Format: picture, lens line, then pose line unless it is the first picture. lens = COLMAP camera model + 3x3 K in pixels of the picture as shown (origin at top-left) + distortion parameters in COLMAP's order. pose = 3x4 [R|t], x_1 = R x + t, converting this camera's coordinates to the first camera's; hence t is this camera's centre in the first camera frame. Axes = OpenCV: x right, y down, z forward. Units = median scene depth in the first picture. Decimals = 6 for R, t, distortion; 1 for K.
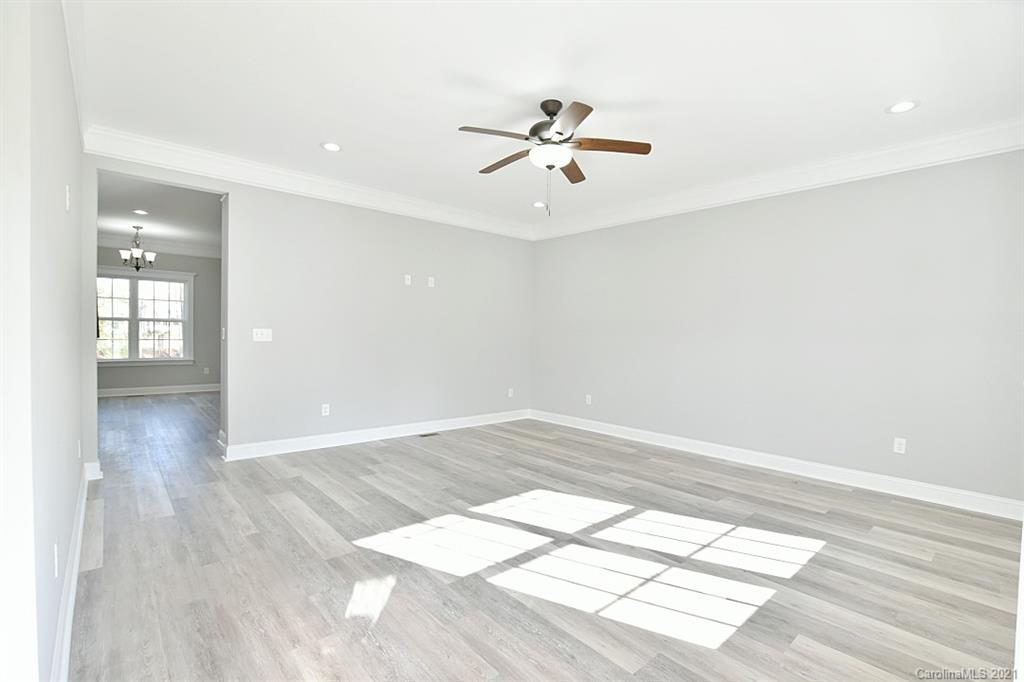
lens RADIAL K [[466.5, 0, 514.4], [0, 466.5, 341.7], [0, 0, 1]] dist [-0.033917, 0.001229]
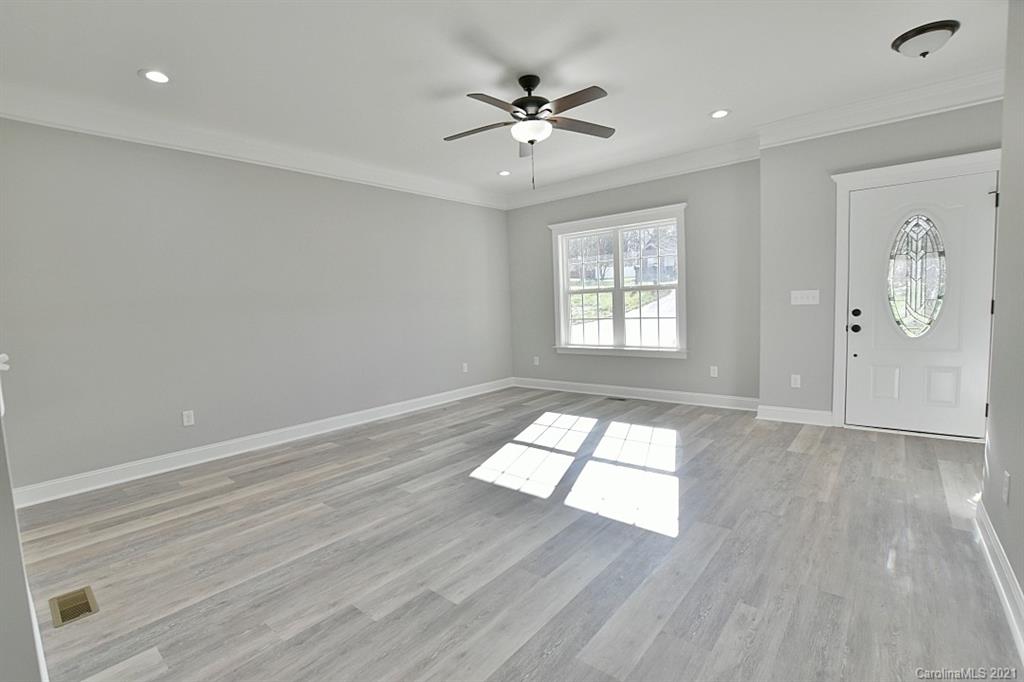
lens RADIAL K [[466.5, 0, 514.4], [0, 466.5, 341.7], [0, 0, 1]] dist [-0.033917, 0.001229]
pose [[-0.150705, -0.093047, 0.984190, -0.844274], [0.053300, 0.993348, 0.102074, -0.033071], [-0.987141, 0.067841, -0.144743, 1.044094]]
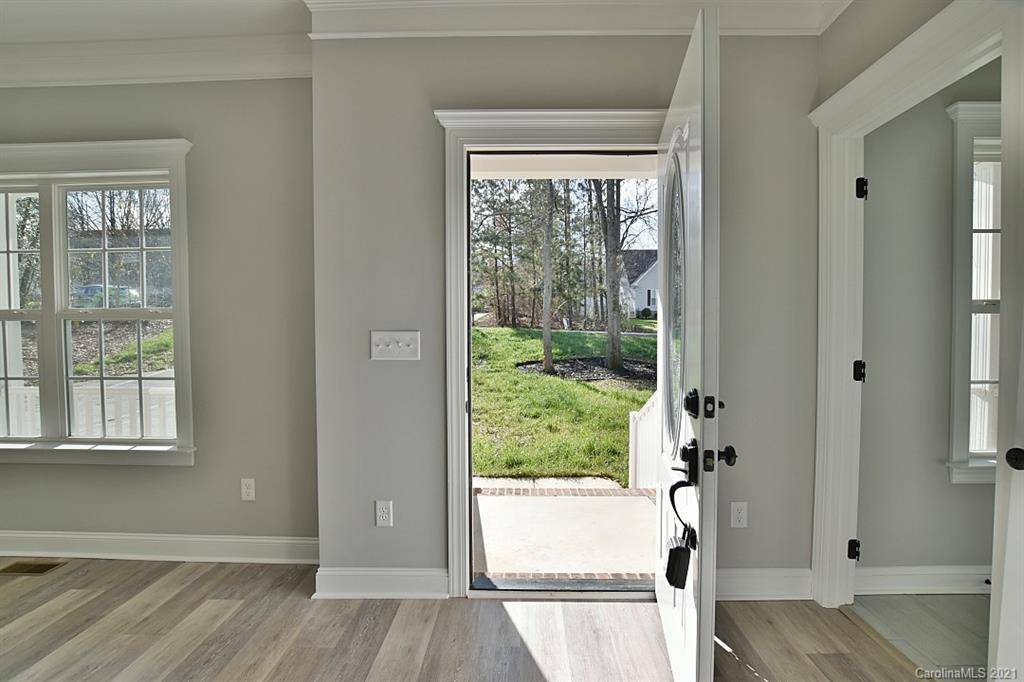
lens RADIAL K [[466.5, 0, 514.4], [0, 466.5, 341.7], [0, 0, 1]] dist [-0.033917, 0.001229]
pose [[-0.739901, -0.029362, 0.672075, -0.318146], [-0.000466, 0.999069, 0.043135, -0.017714], [-0.672716, 0.031602, -0.739226, 0.488793]]
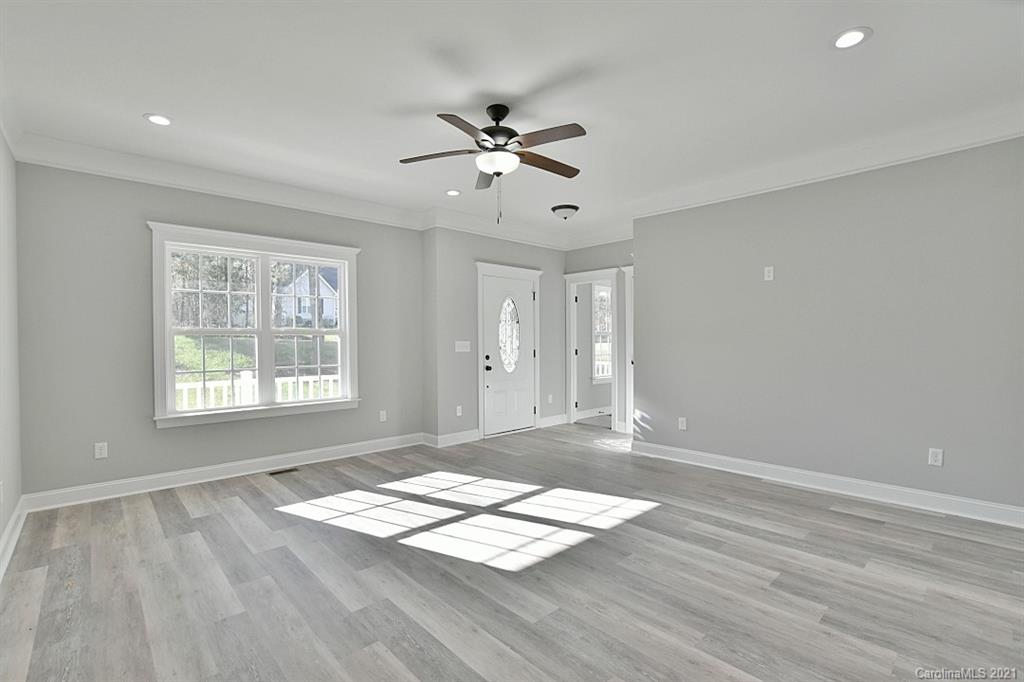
lens RADIAL K [[466.5, 0, 514.4], [0, 466.5, 341.7], [0, 0, 1]] dist [-0.033917, 0.001229]
pose [[-0.999533, -0.014720, -0.026784, 0.055052], [-0.015277, 0.999668, 0.020728, -0.036912], [0.026470, 0.021128, -0.999426, 1.699146]]
